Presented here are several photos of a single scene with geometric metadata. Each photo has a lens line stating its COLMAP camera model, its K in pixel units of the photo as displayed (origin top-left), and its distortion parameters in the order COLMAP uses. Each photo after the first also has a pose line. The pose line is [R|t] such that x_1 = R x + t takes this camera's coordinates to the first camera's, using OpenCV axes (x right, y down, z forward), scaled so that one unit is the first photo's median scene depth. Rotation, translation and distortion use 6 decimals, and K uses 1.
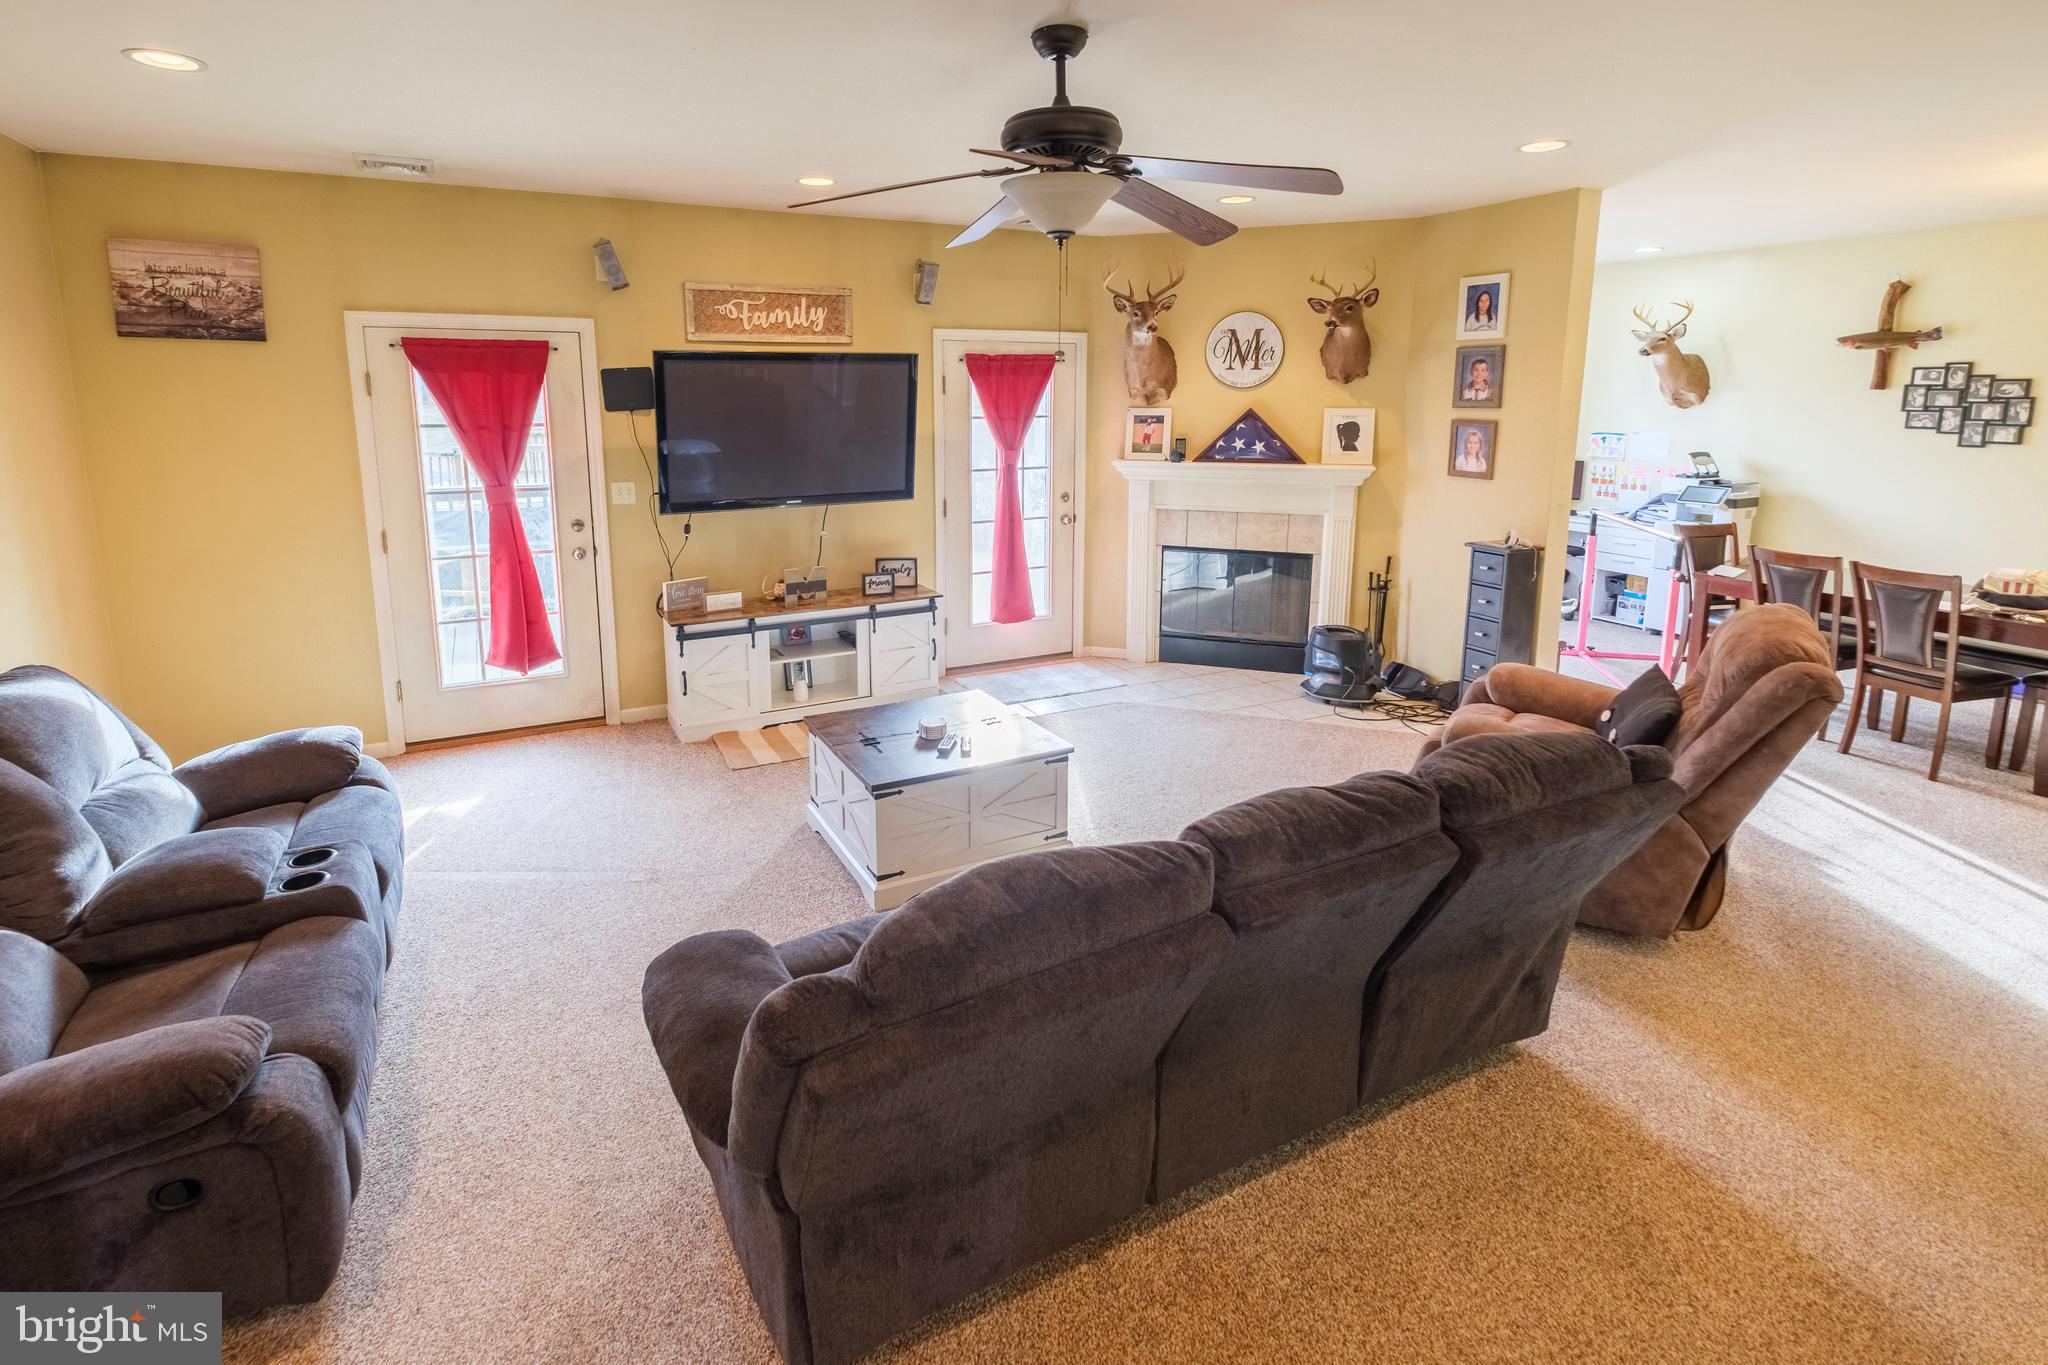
lens RADIAL K [[968.9, 0, 1026.4], [0, 968.9, 552.8], [0, 0, 1]] dist [0.001042, -0.000768]
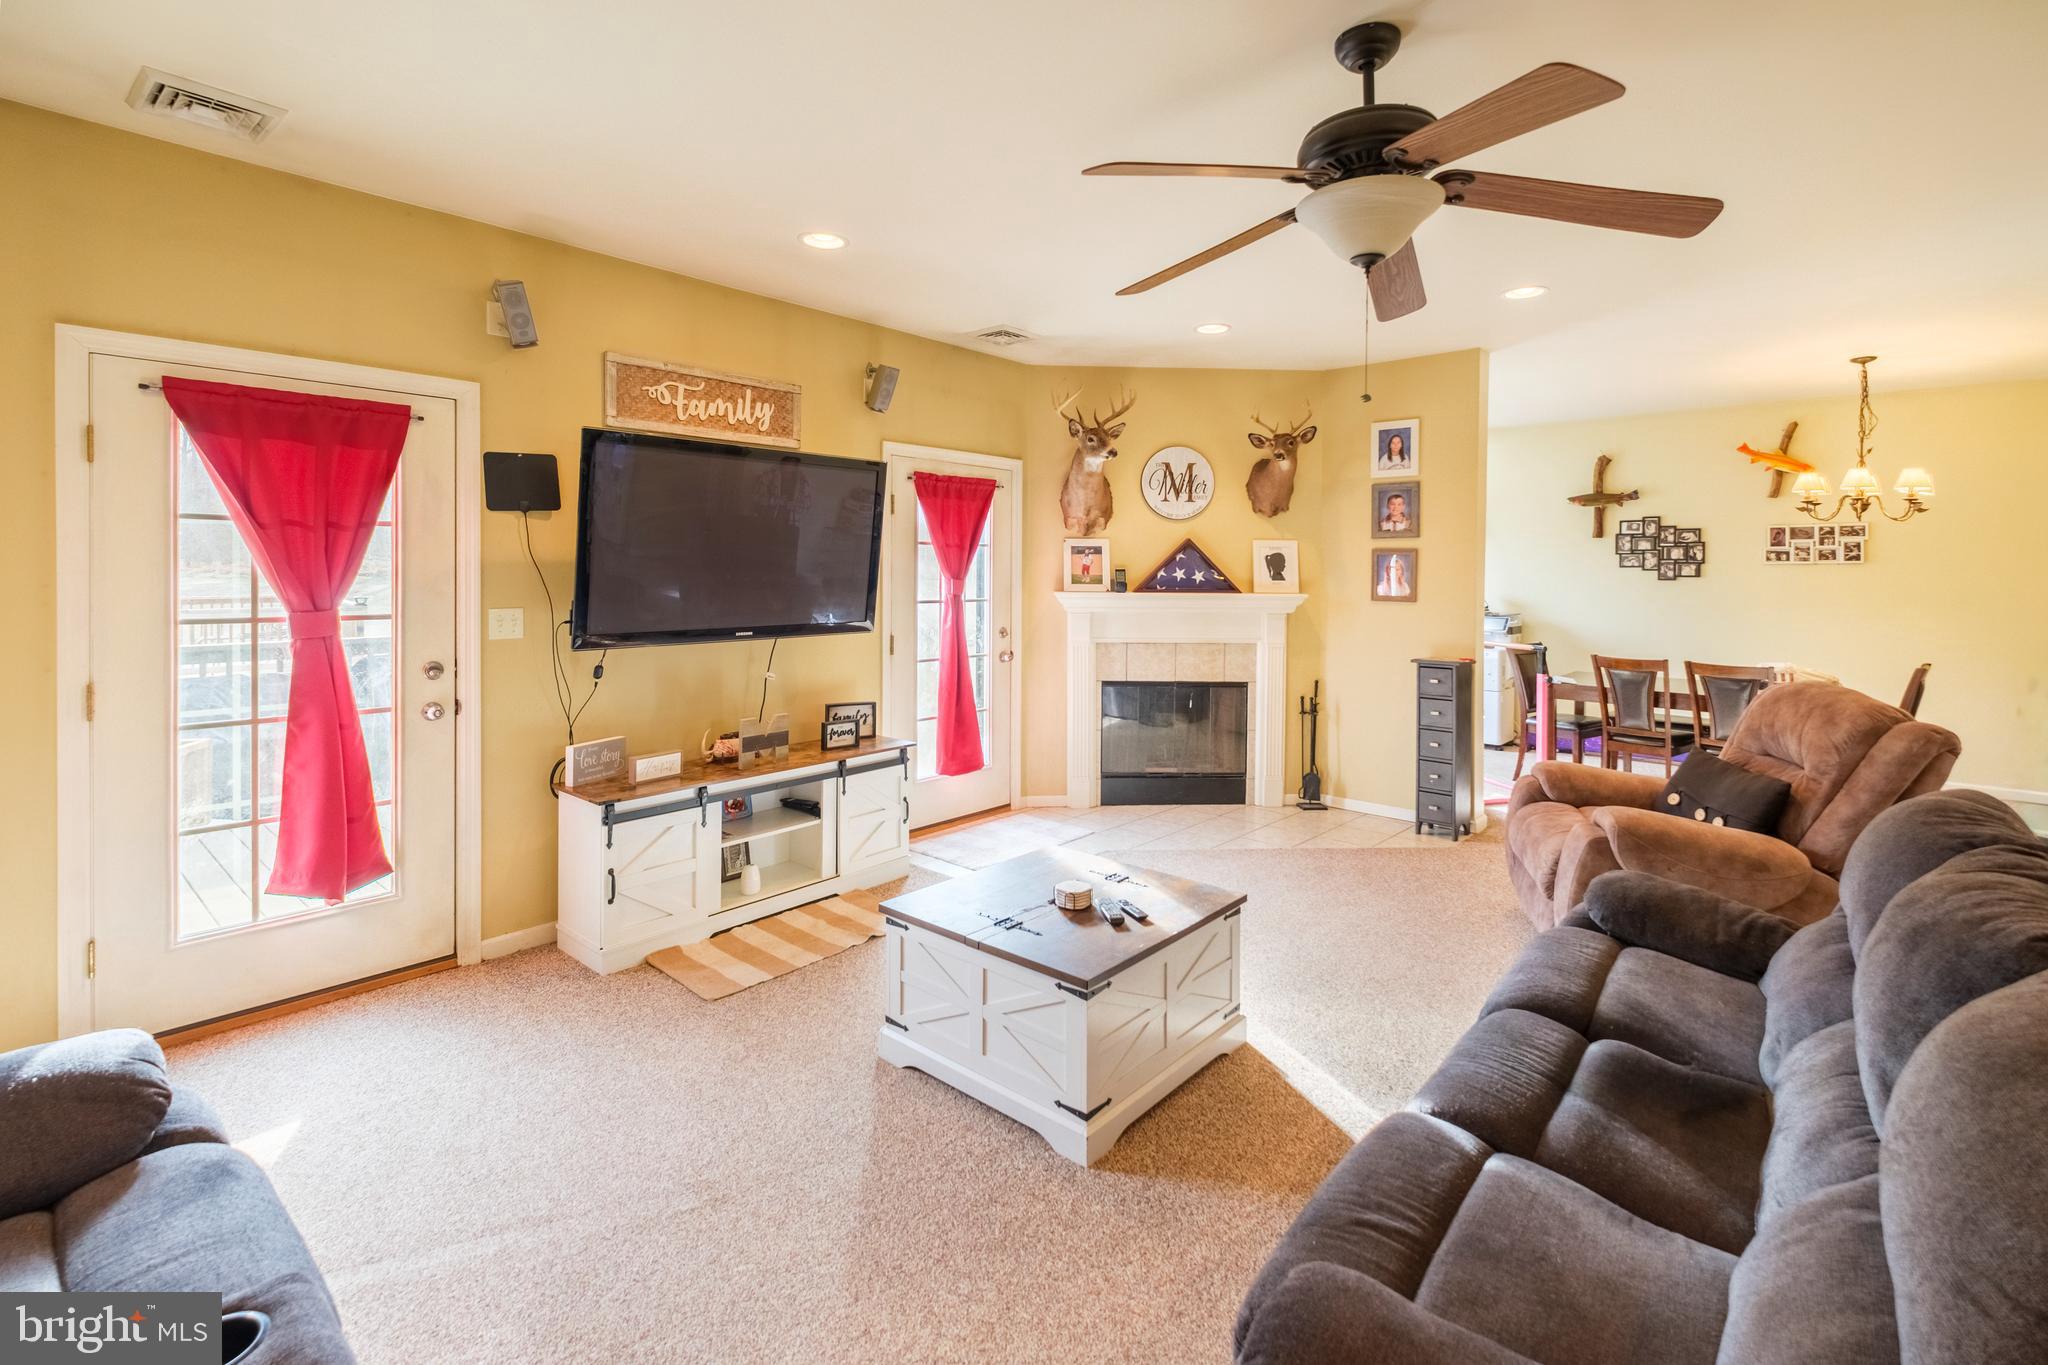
lens RADIAL K [[903.7, 0, 1075.7], [0, 903.7, 583.9], [0, 0, 1]] dist [-0.000421, -0.001210]
pose [[0.924342, 0.001174, 0.381562, -0.237470], [0.056756, 0.988448, -0.140534, 0.022945], [-0.377319, 0.151558, 0.913598, 0.190350]]
